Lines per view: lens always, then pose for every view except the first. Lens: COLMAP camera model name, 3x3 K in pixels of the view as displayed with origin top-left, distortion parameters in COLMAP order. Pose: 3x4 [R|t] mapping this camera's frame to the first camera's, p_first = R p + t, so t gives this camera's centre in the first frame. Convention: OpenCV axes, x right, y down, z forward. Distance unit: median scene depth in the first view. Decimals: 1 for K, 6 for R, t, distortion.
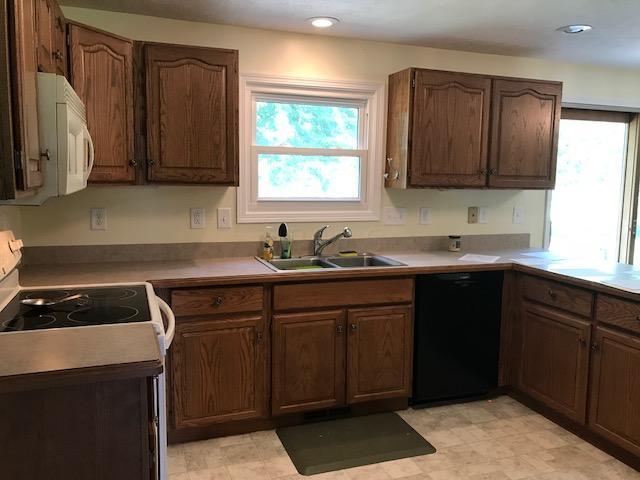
lens RADIAL K [[521.4, 0, 321.2], [0, 521.4, 241.7], [0, 0, 1]] dist [0.026849, -0.027294]
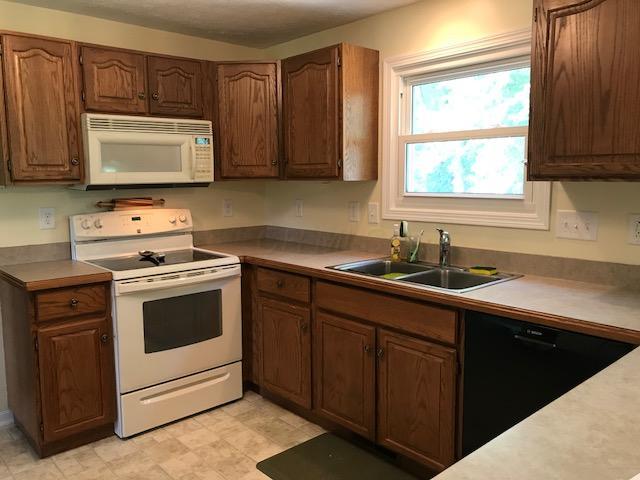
lens RADIAL K [[521.4, 0, 322.9], [0, 521.4, 242.1], [0, 0, 1]] dist [0.026849, -0.027294]
pose [[0.386804, 0.098251, -0.916913, 0.741115], [-0.096425, 0.993167, 0.065744, -0.049944], [0.917107, 0.062983, 0.393635, 0.574336]]
